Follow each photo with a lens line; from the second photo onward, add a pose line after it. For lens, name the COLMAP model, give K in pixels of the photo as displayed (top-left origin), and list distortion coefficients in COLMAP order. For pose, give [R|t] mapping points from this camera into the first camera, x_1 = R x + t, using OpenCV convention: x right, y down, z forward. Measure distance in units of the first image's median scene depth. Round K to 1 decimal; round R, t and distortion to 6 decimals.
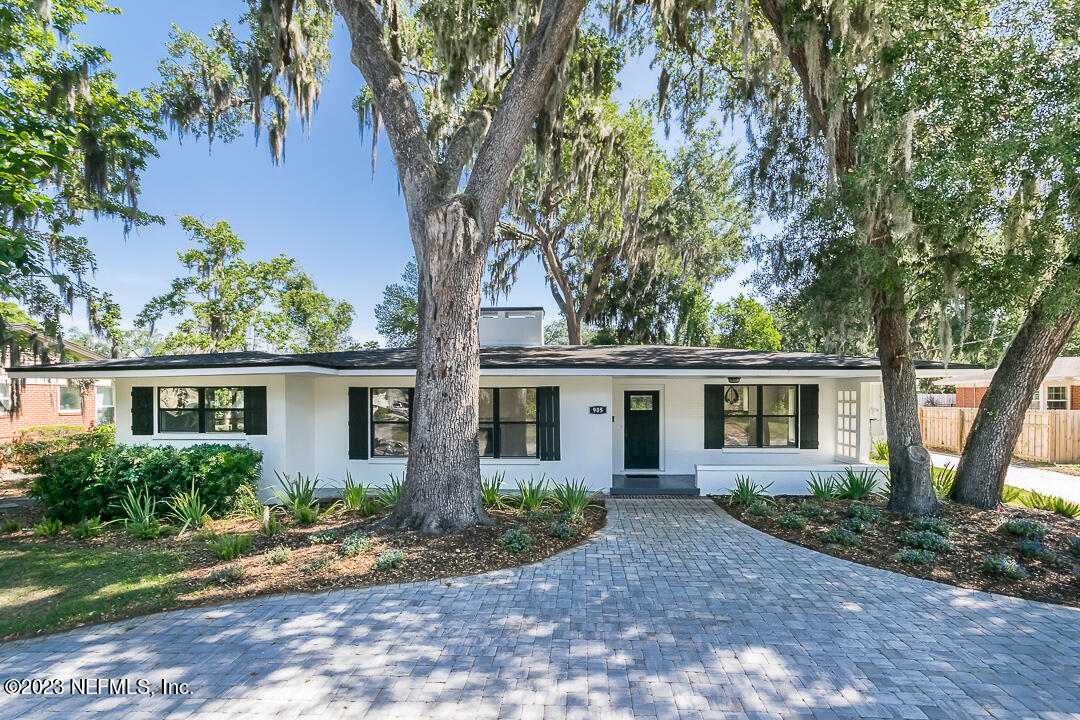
lens RADIAL K [[486.0, 0, 549.5], [0, 486.0, 353.6], [0, 0, 1]] dist [0.009329, -0.001544]
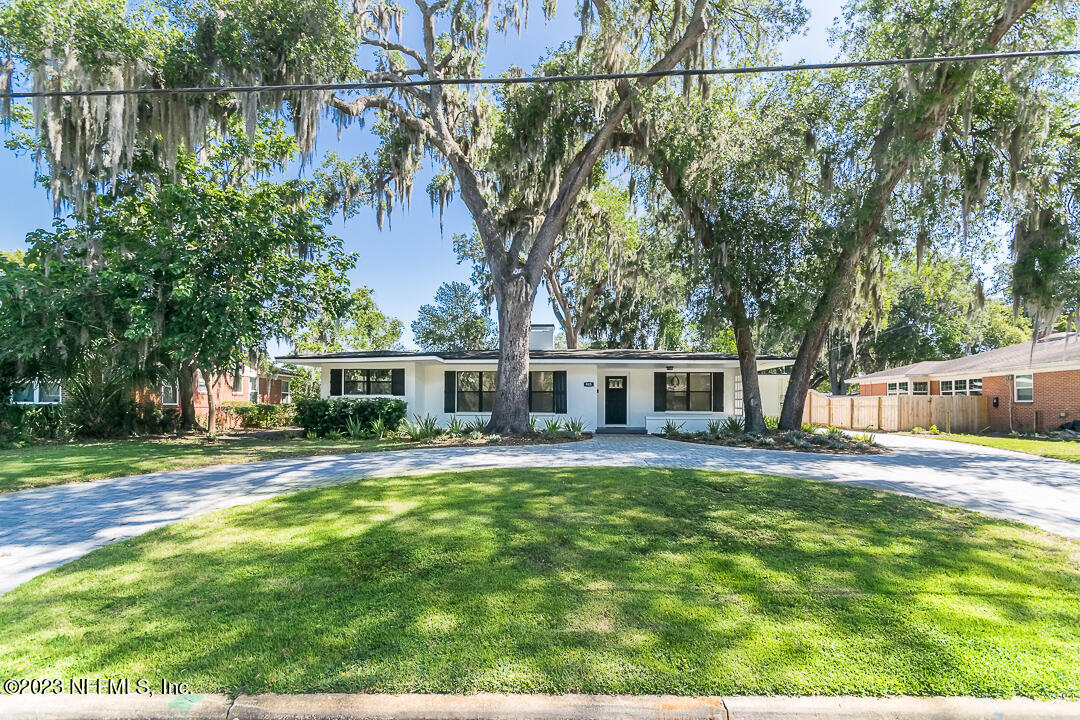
lens RADIAL K [[486.0, 0, 529.3], [0, 486.0, 368.3], [0, 0, 1]] dist [0.009329, -0.001544]
pose [[0.999528, 0.005046, -0.030294, -0.044585], [-0.005020, 0.999987, 0.000946, 0.041937], [0.030298, -0.000794, 0.999541, -0.542335]]
